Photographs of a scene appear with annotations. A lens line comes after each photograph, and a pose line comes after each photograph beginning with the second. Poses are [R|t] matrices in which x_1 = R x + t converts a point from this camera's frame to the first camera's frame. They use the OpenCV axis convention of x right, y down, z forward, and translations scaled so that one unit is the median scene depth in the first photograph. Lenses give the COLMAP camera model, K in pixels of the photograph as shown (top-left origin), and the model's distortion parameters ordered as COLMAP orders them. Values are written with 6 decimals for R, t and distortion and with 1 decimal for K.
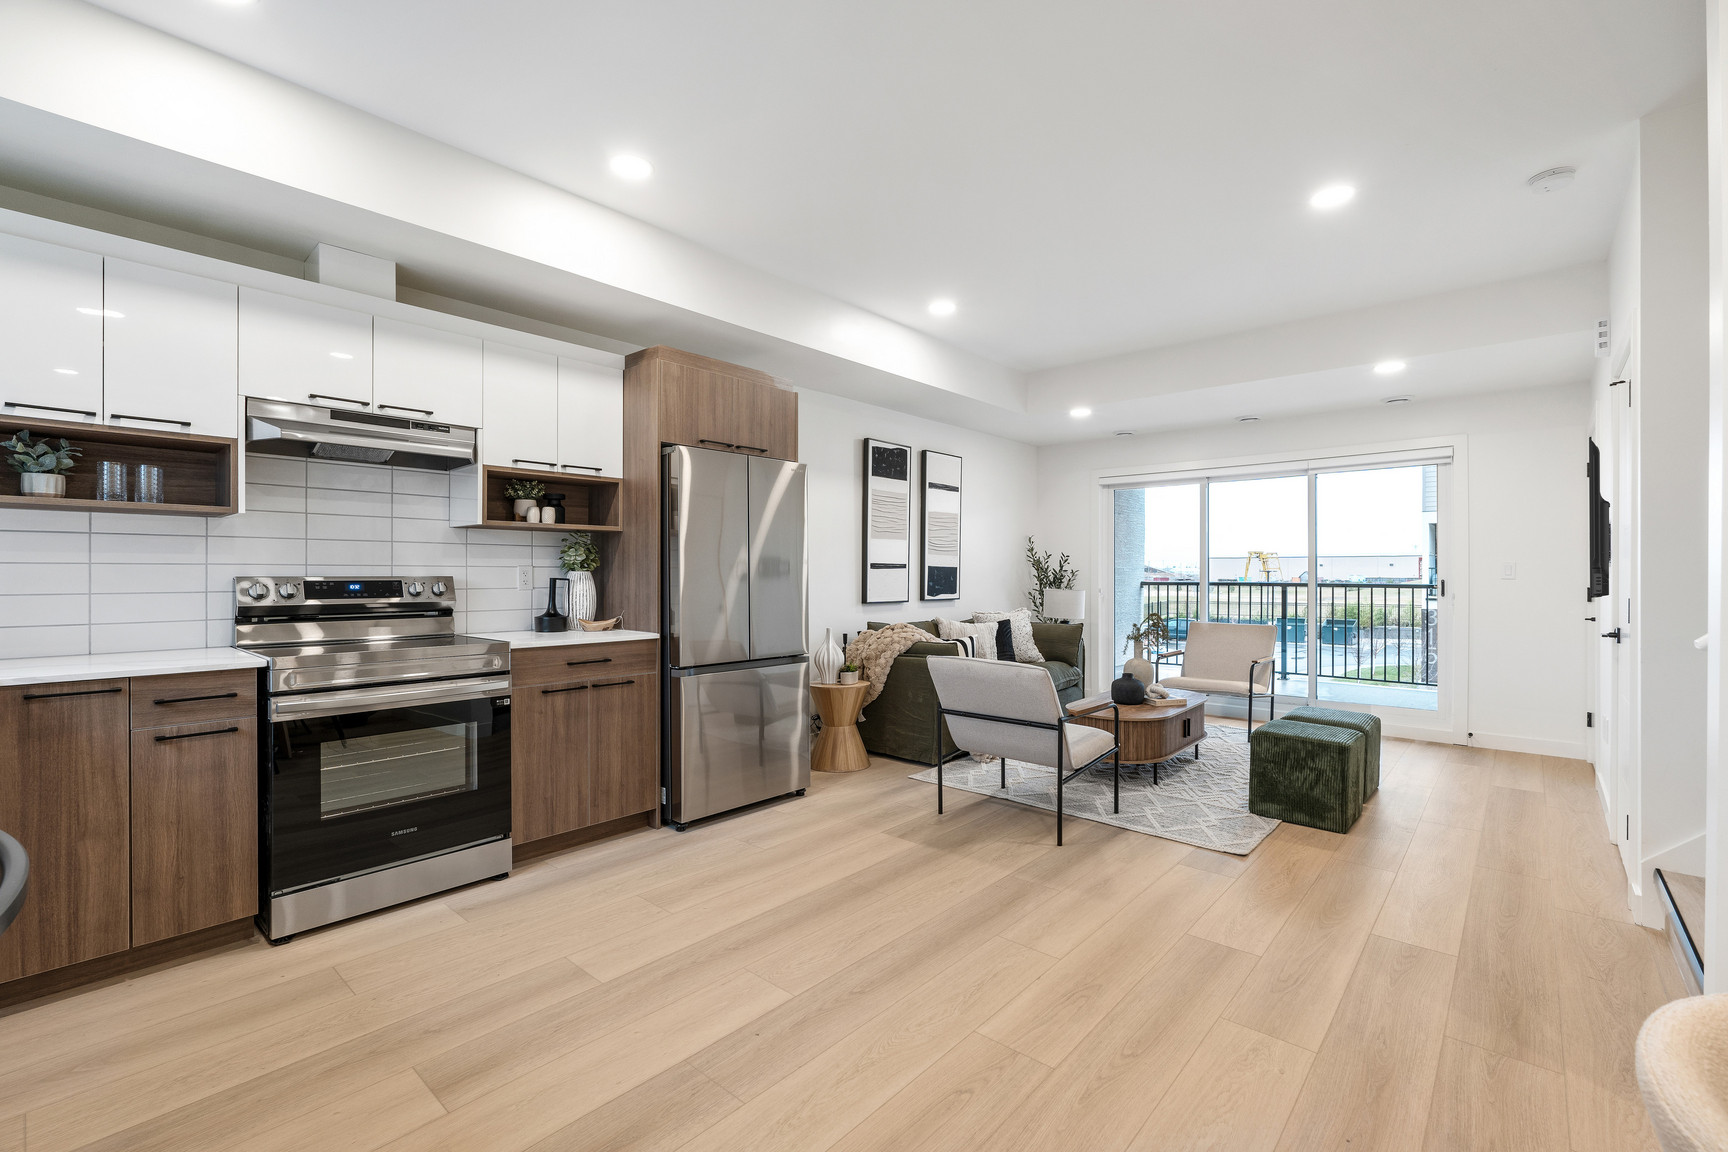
lens RADIAL K [[750.0, 0, 861.5], [0, 750.0, 572.3], [0, 0, 1]] dist [-0.004189, 0.000037]
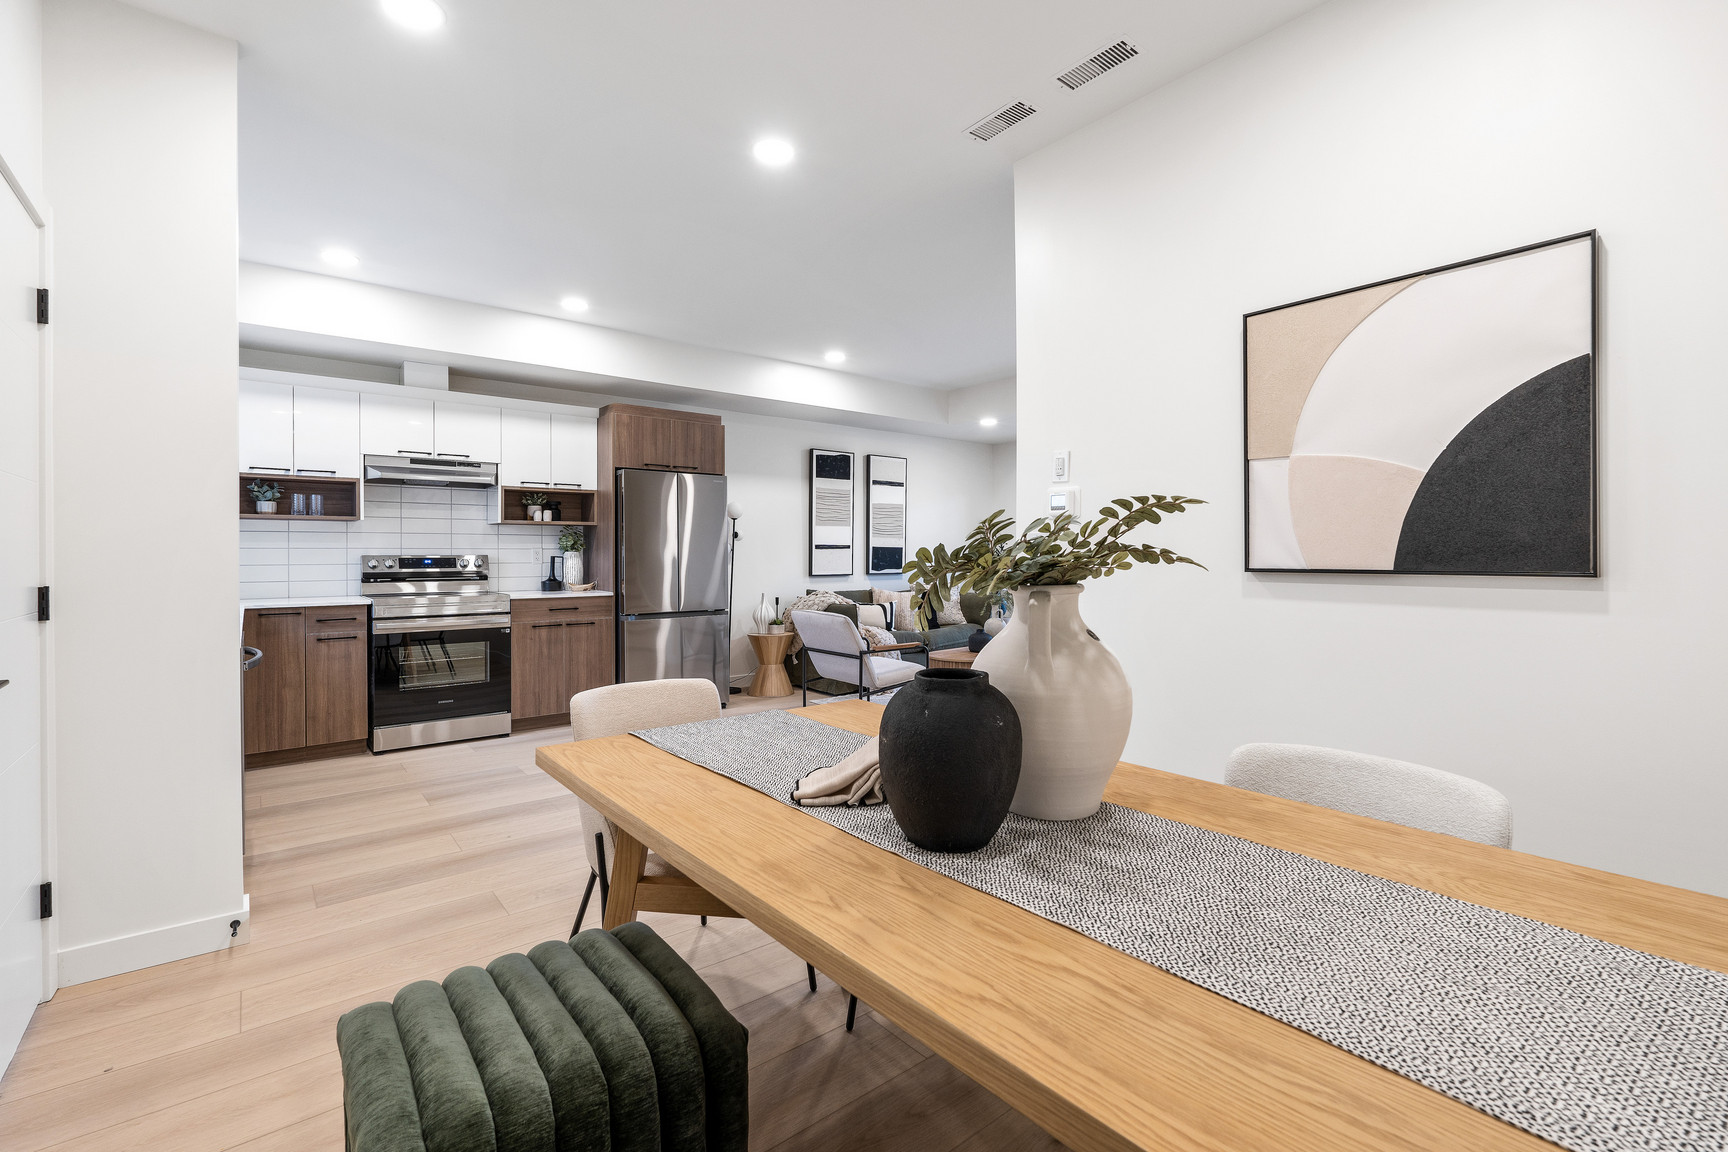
lens RADIAL K [[760.3, 0, 862.9], [0, 760.3, 552.7], [0, 0, 1]] dist [-0.000412, 0.000111]
pose [[0.986299, -0.001379, -0.164961, 0.520992], [0.001770, 0.999996, 0.002223, -0.001998], [0.164957, -0.002485, 0.986298, -0.476326]]
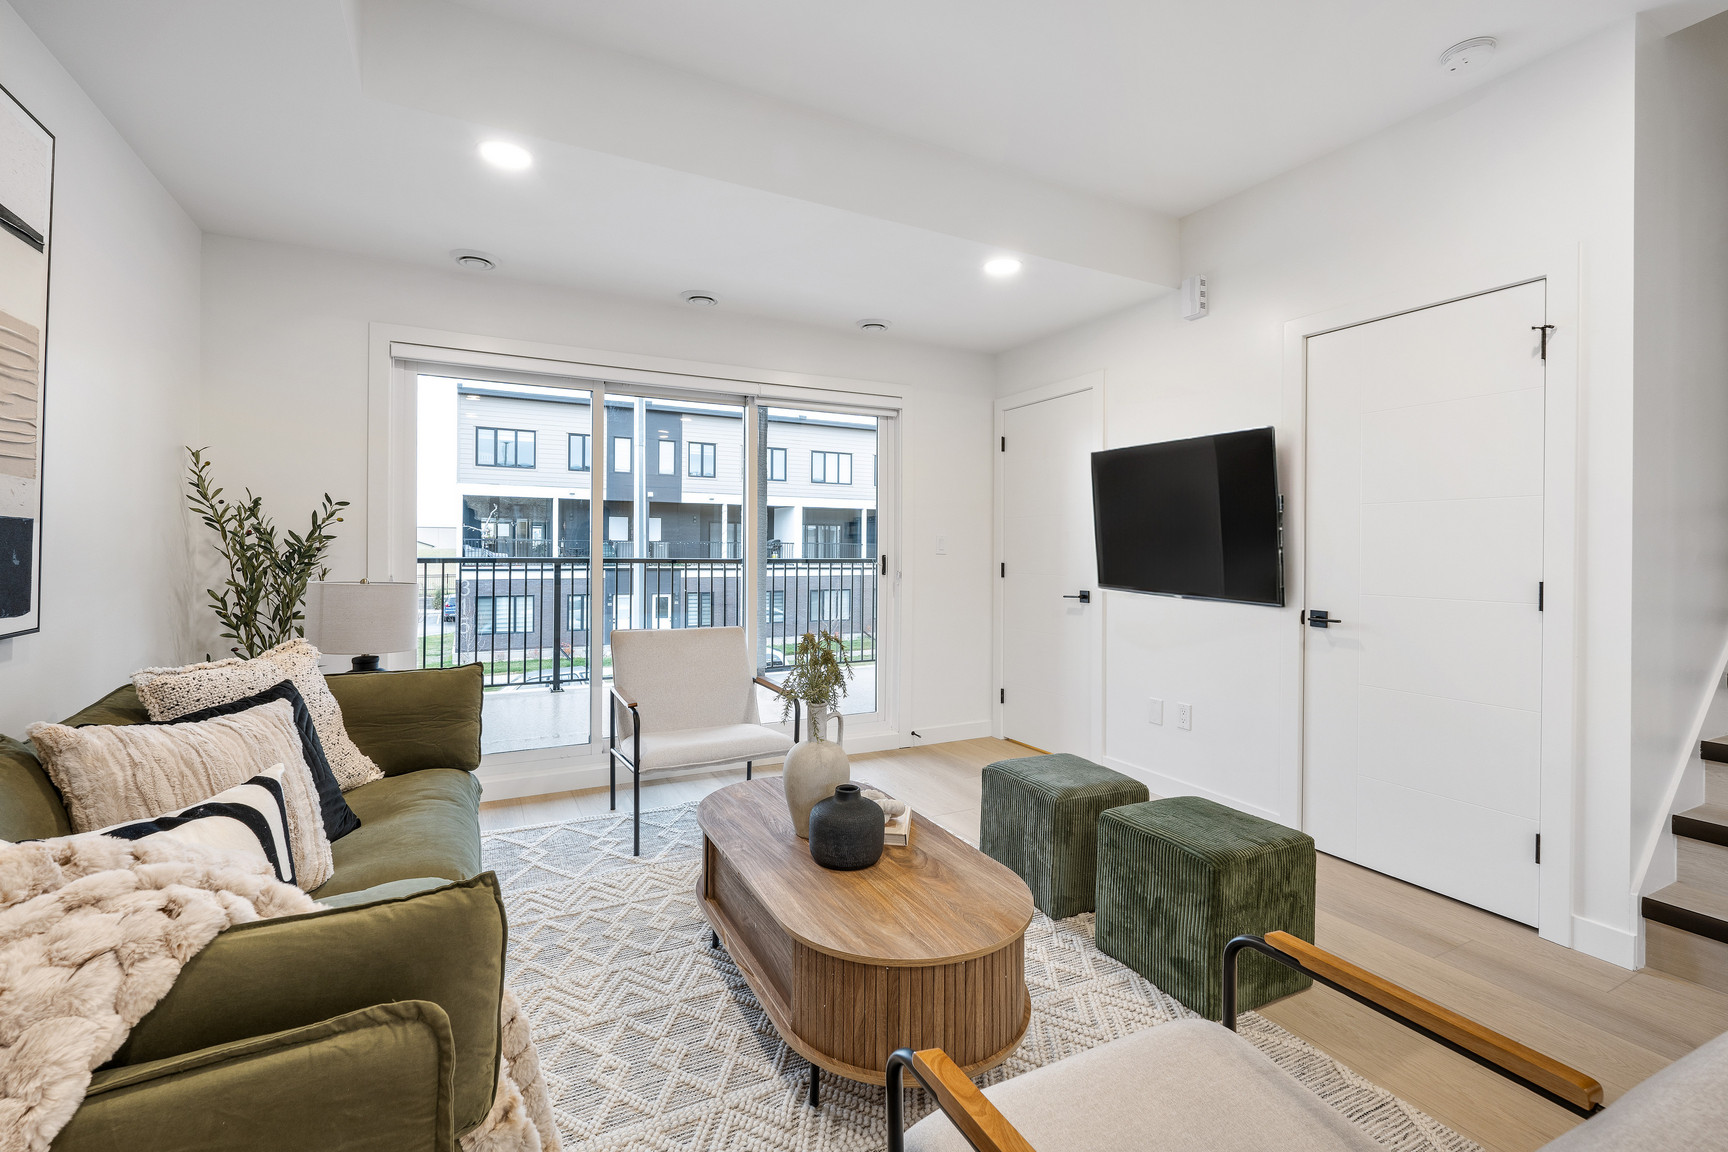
lens RADIAL K [[760.3, 0, 862.9], [0, 760.3, 552.7], [0, 0, 1]] dist [-0.000412, 0.000111]
pose [[0.354220, -0.005636, 0.935145, -0.053439], [-0.010457, 0.999895, 0.009987, -0.000752], [-0.935104, -0.013316, 0.354124, 1.177545]]
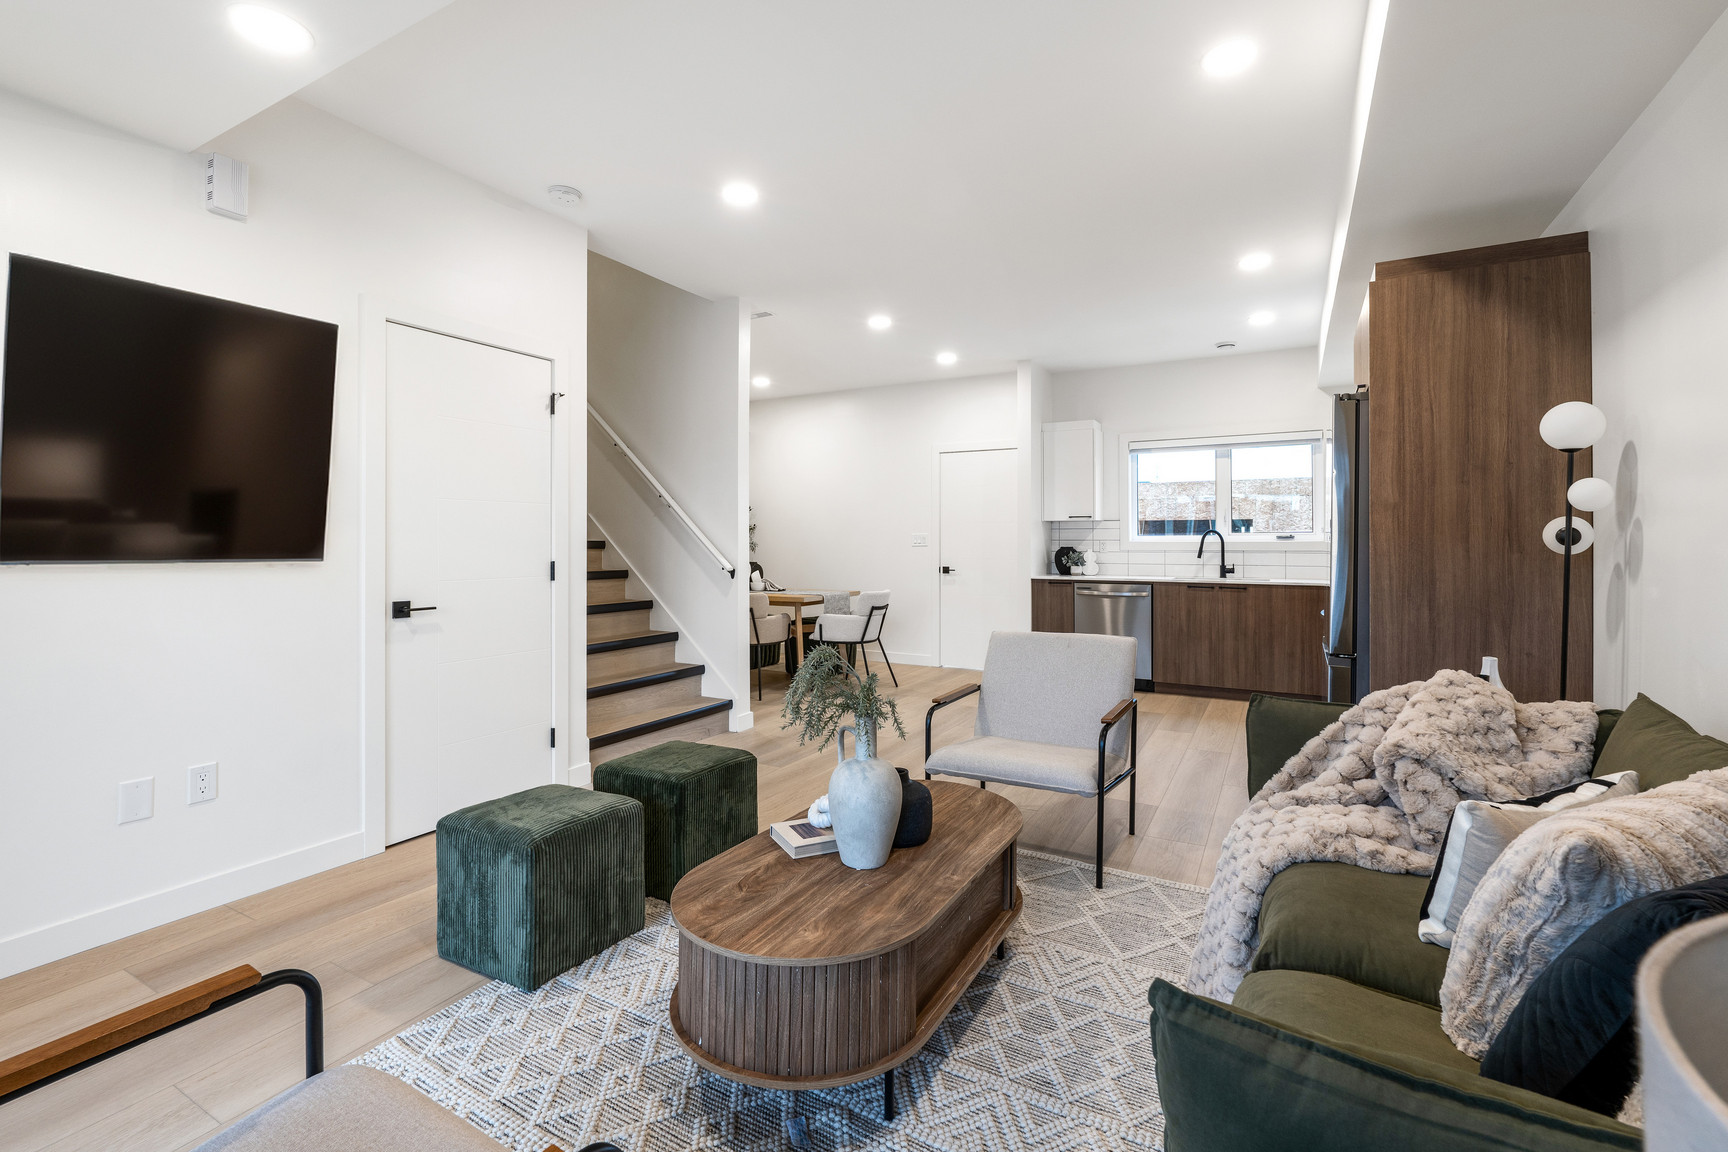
lens RADIAL K [[766.8, 0, 863.1], [0, 766.8, 531.4], [0, 0, 1]] dist [-0.002648, -0.000129]
pose [[-0.976507, -0.005850, -0.215408, 0.659682], [-0.002501, 0.999872, -0.015815, 0.001865], [0.215473, -0.014905, -0.976396, 2.010101]]
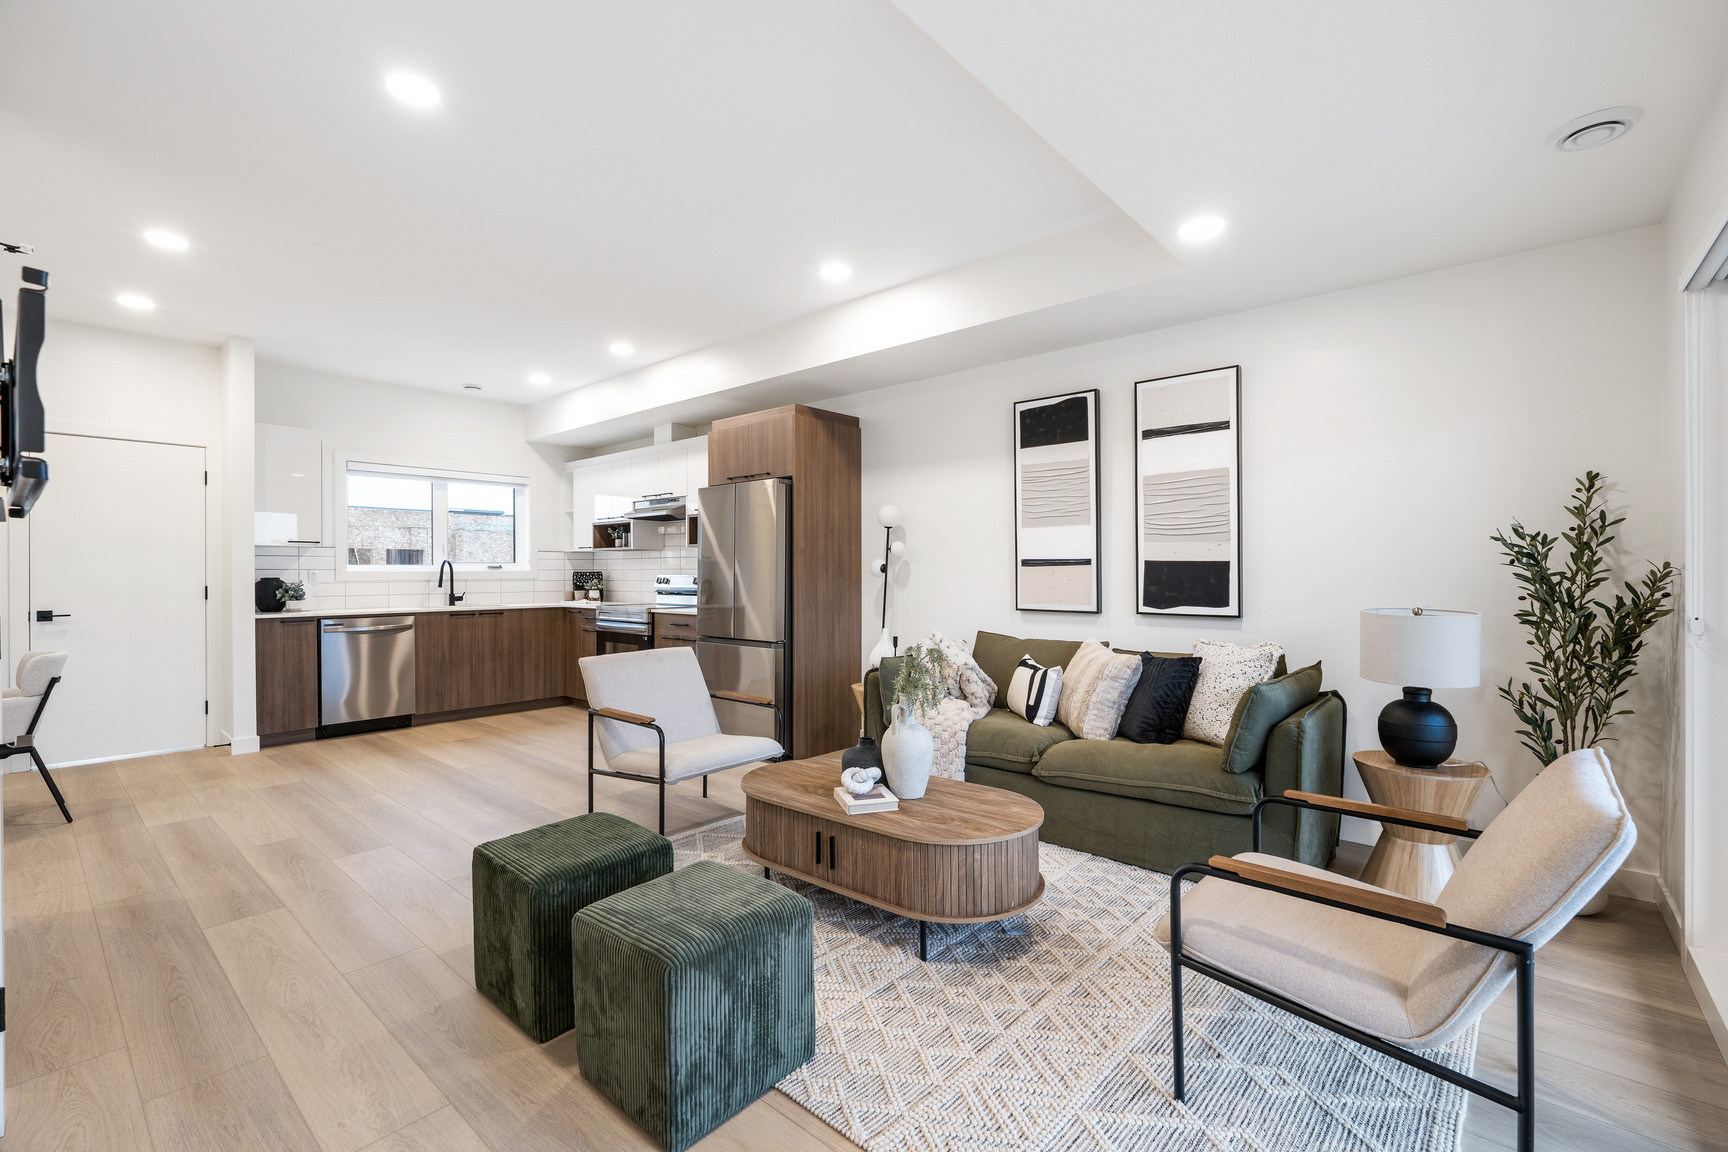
lens RADIAL K [[750.0, 0, 861.5], [0, 750.0, 572.3], [0, 0, 1]] dist [-0.004189, 0.000037]
pose [[0.010173, -0.000746, -0.999948, 1.340532], [0.003025, 0.999995, -0.000715, 0.002751], [0.999944, -0.003017, 0.010175, 1.381167]]
